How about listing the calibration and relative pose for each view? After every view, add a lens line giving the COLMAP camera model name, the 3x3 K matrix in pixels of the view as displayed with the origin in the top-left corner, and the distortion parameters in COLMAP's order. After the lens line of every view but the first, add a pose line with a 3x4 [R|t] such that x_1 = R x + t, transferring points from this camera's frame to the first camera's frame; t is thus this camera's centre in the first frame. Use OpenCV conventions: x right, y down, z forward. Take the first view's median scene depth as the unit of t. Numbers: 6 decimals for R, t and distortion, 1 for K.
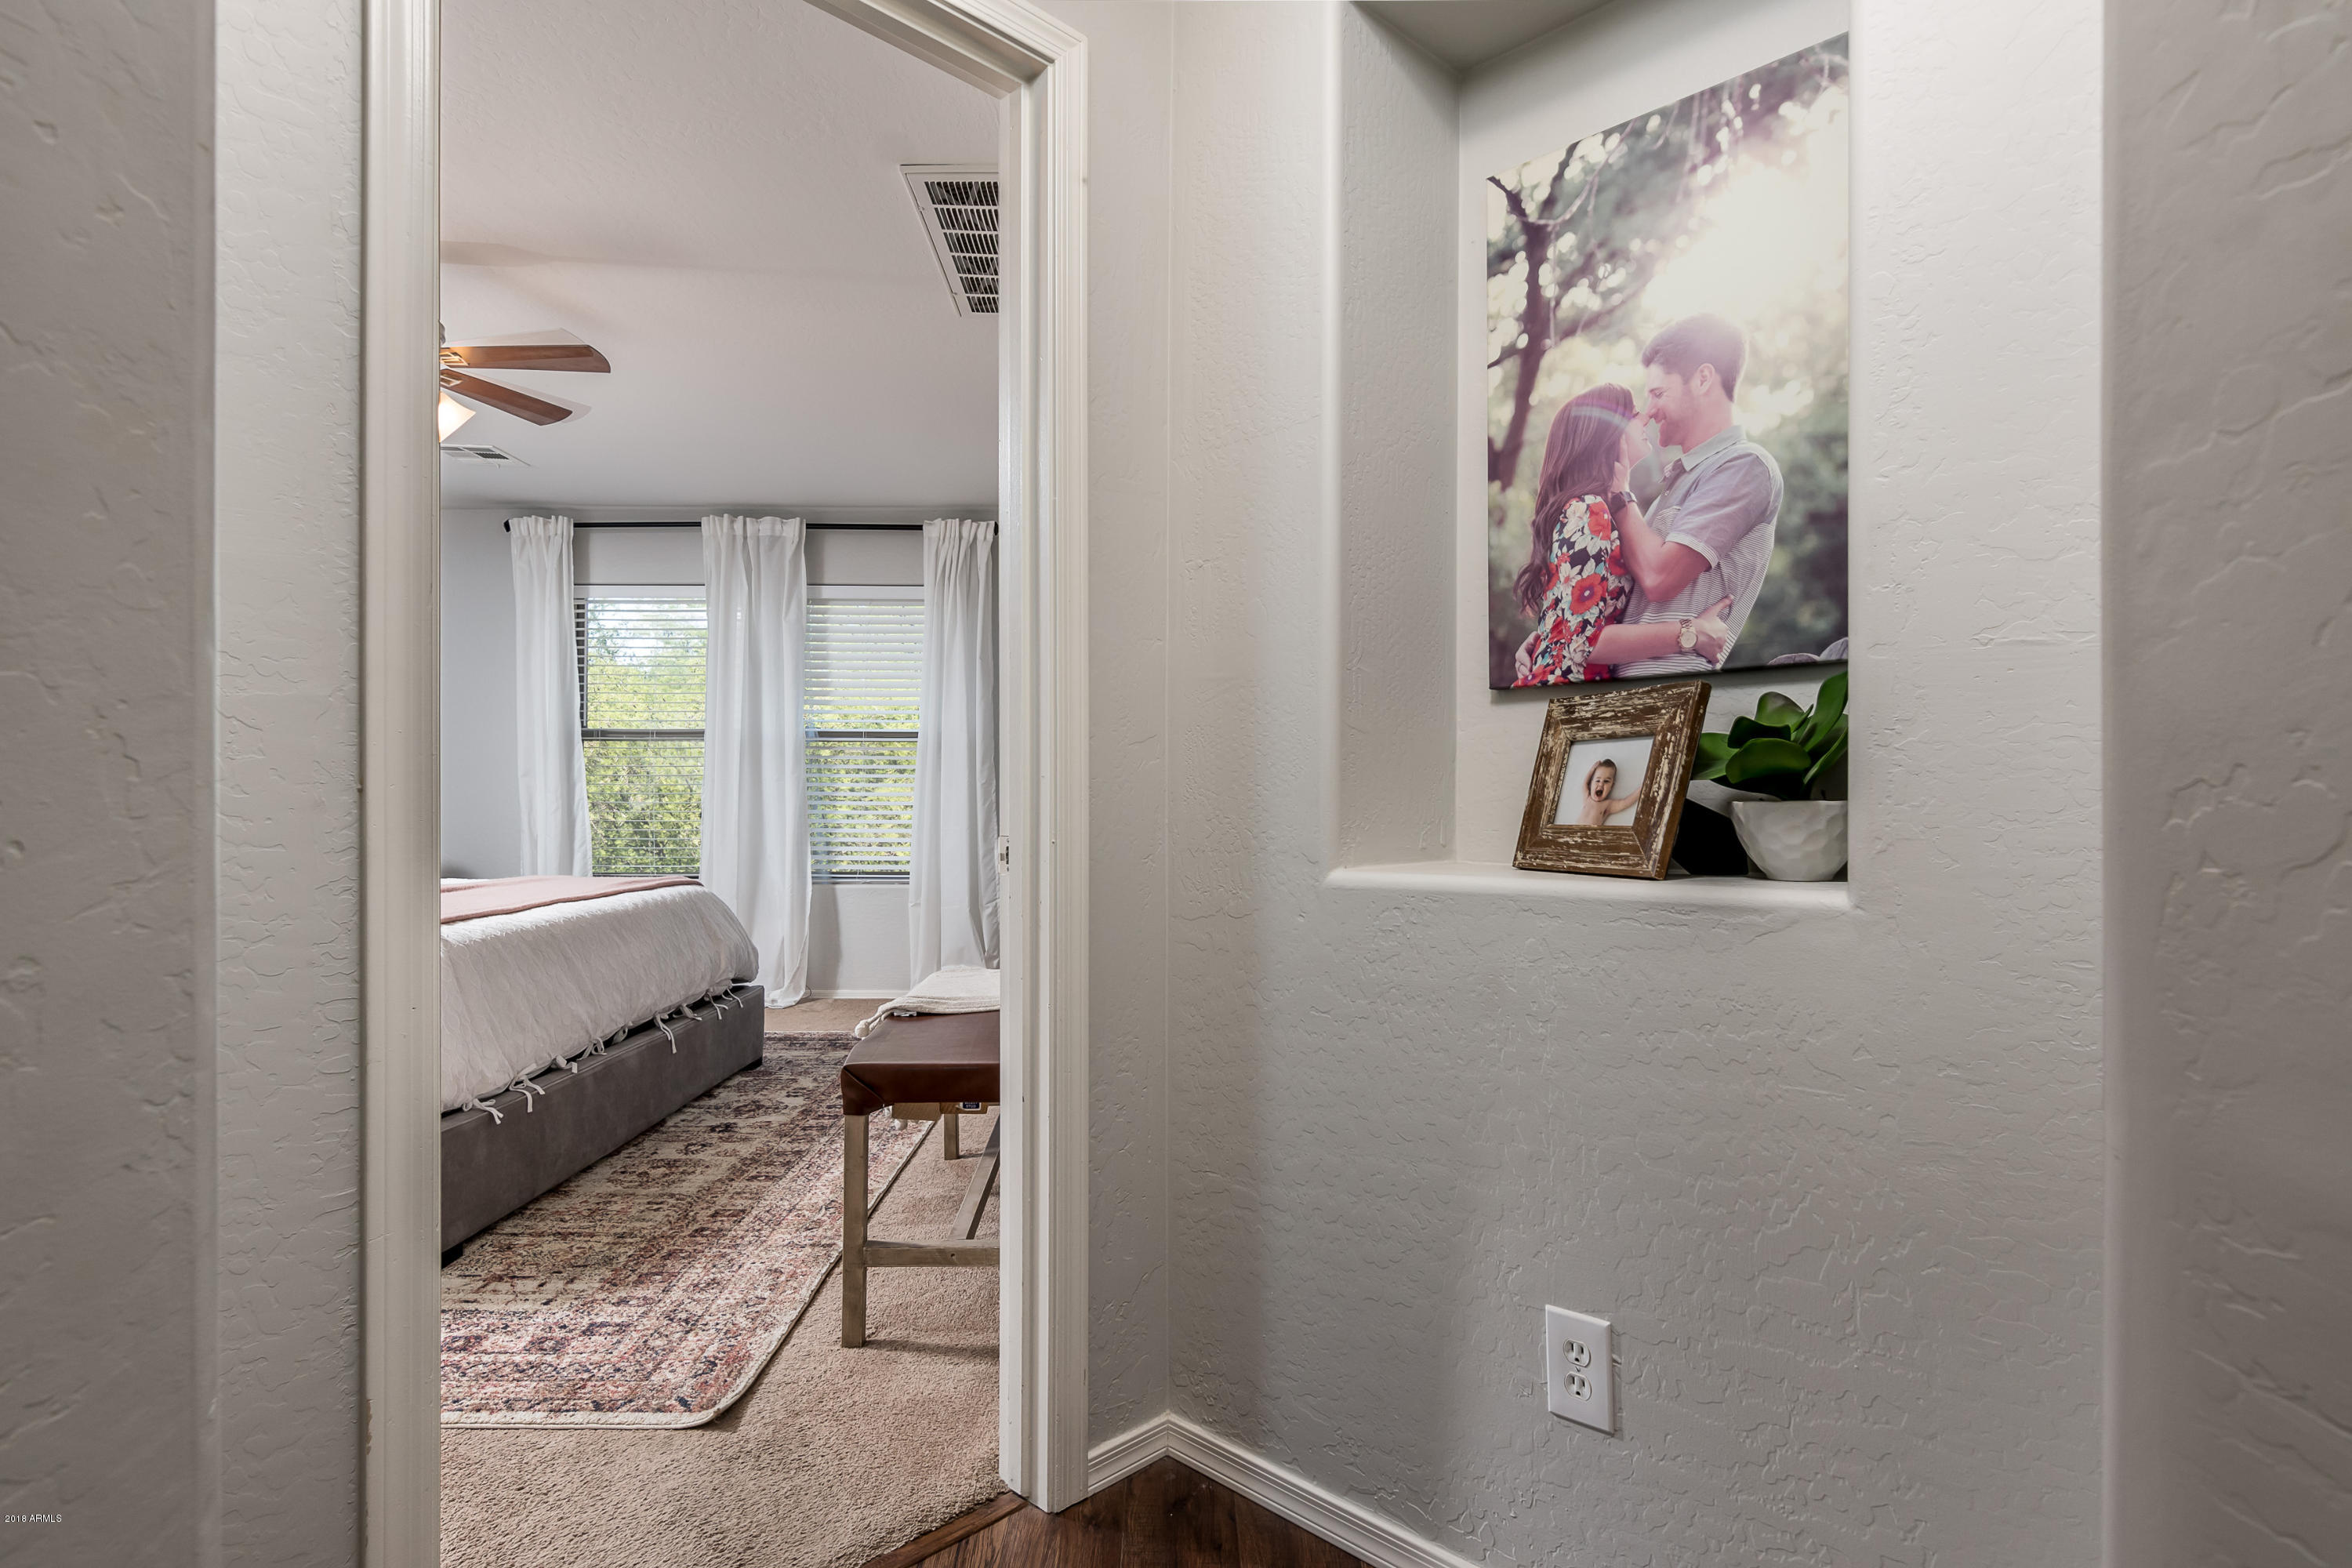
lens RADIAL K [[1231.7, 0, 1173.9], [0, 1231.7, 789.1], [0, 0, 1]] dist [0.004526, 0.000530]
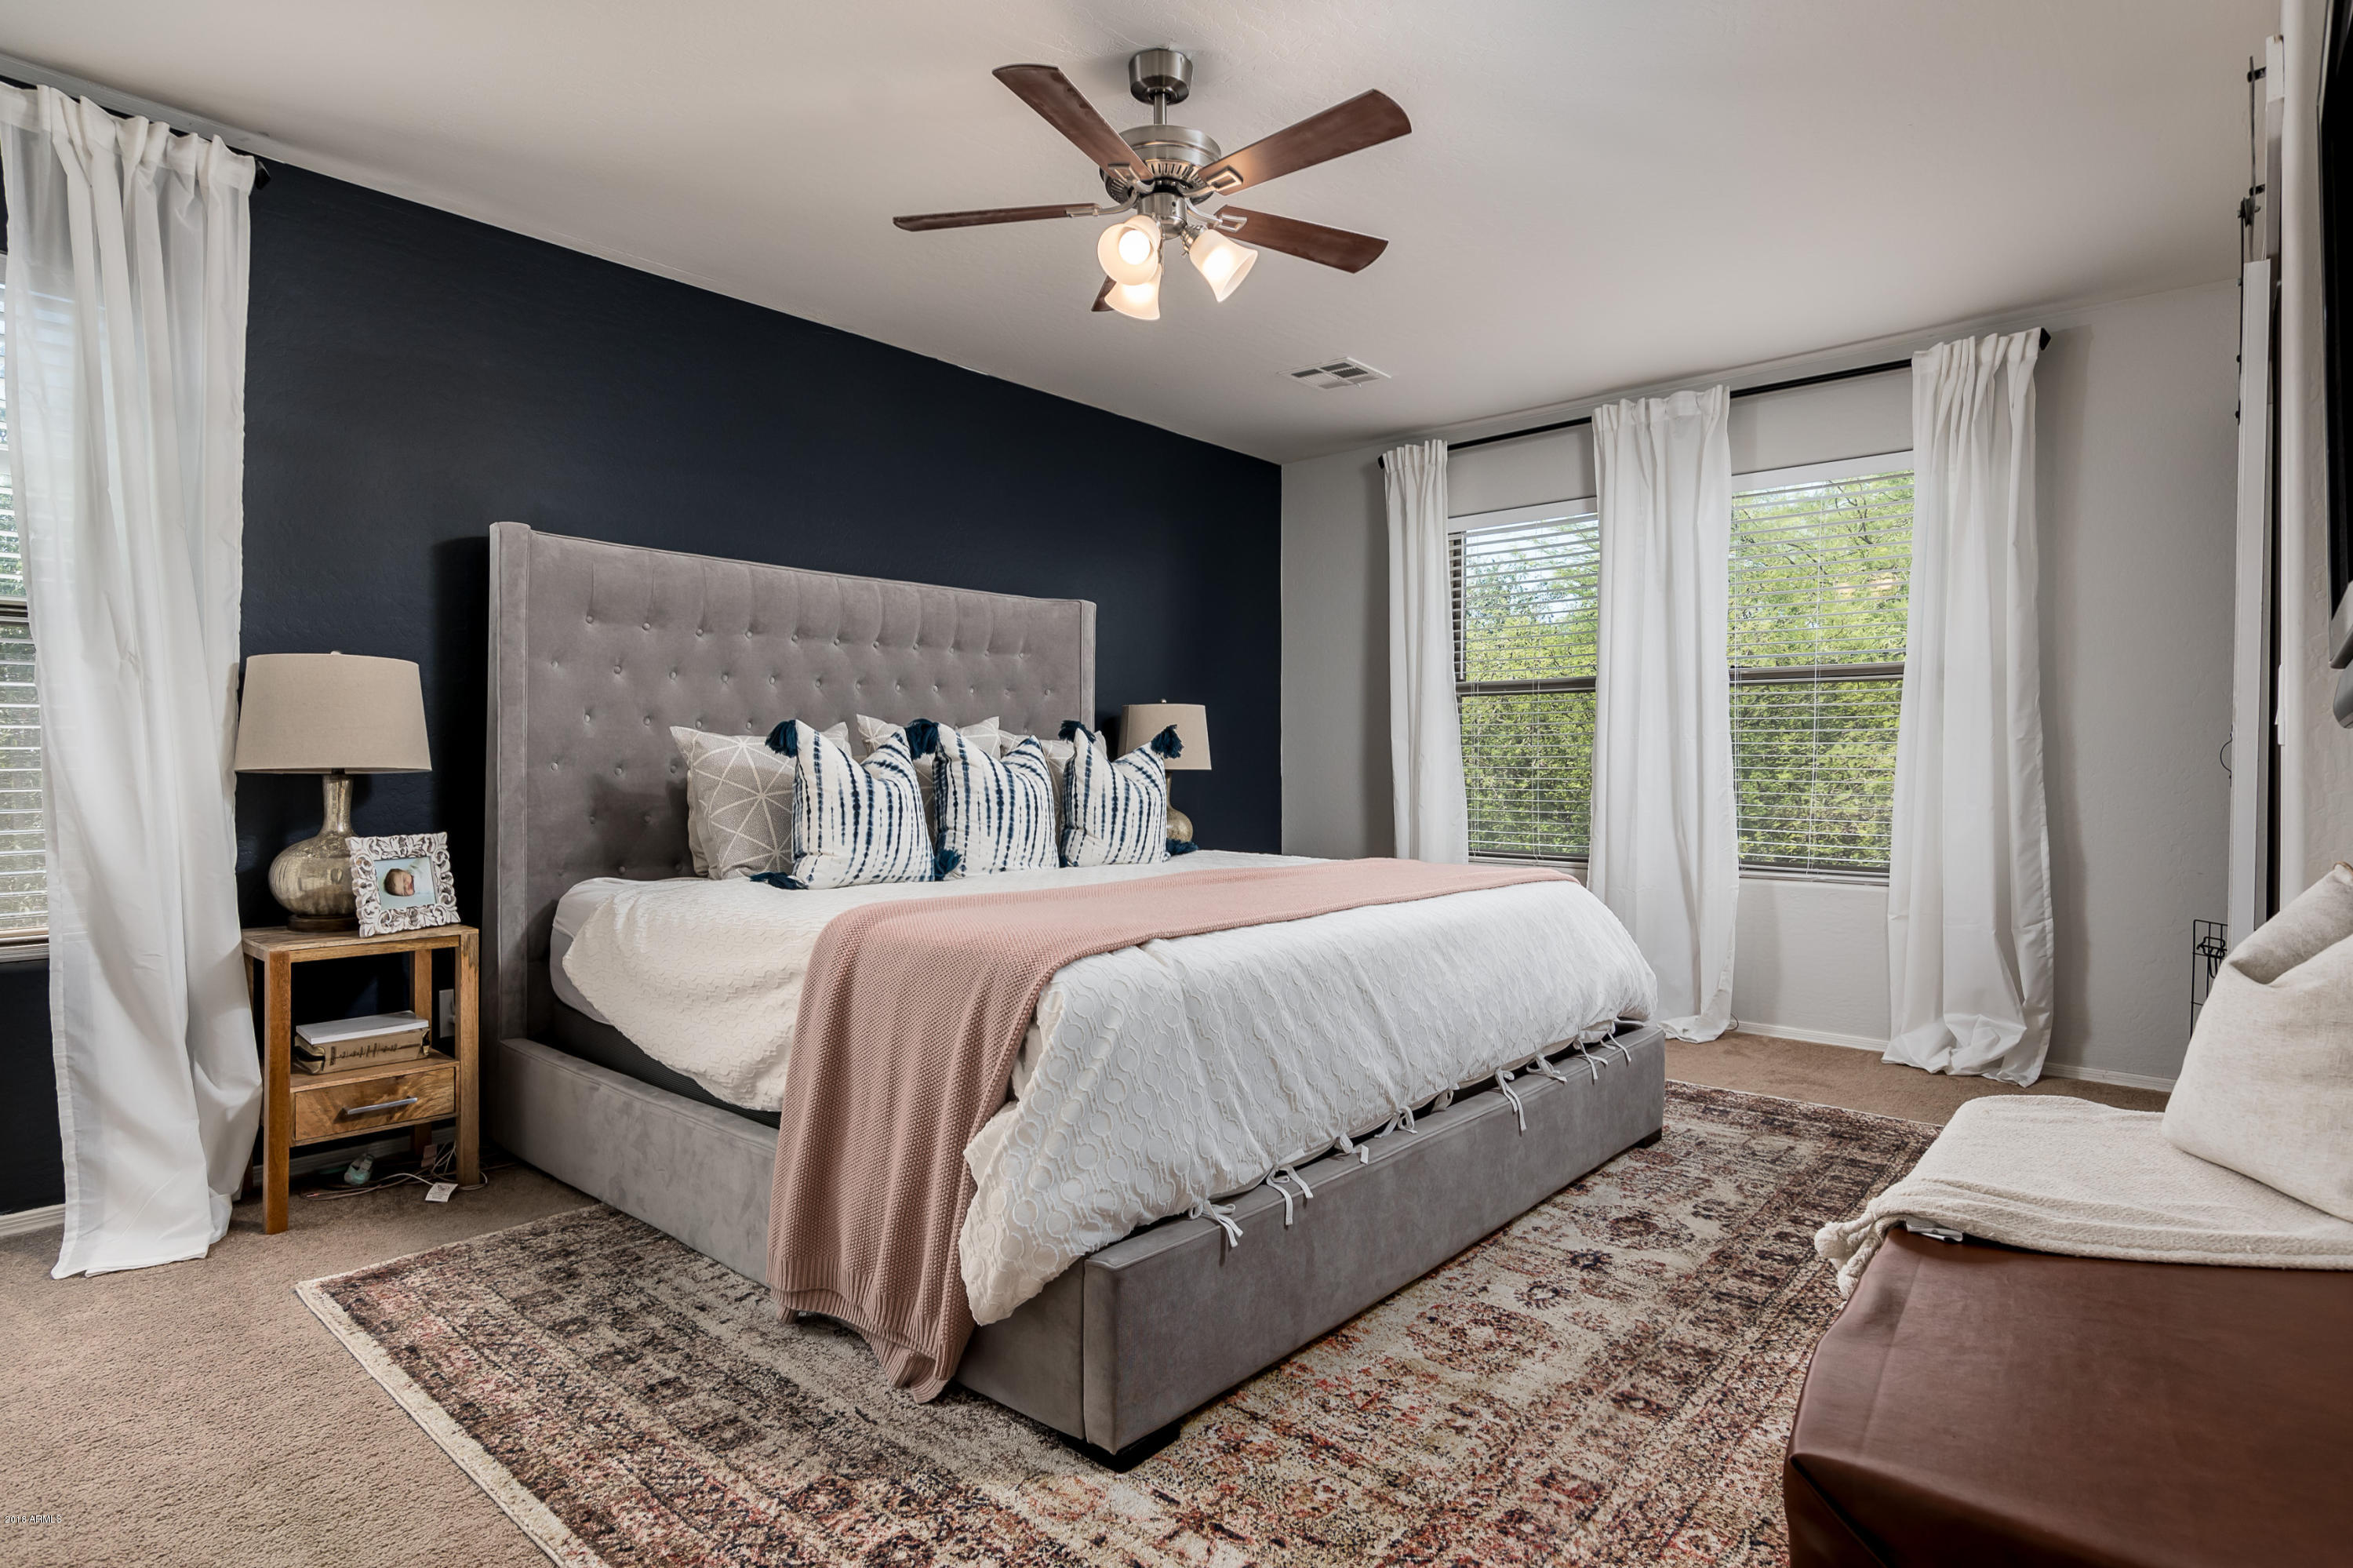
lens RADIAL K [[1228.1, 0, 1159.4], [0, 1228.1, 771.1], [0, 0, 1]] dist [0.001652, -0.000598]
pose [[0.743469, 0.002245, -0.668766, -0.103930], [0.007887, 0.999895, 0.012125, 0.002300], [0.668724, -0.014289, 0.743374, 0.384697]]
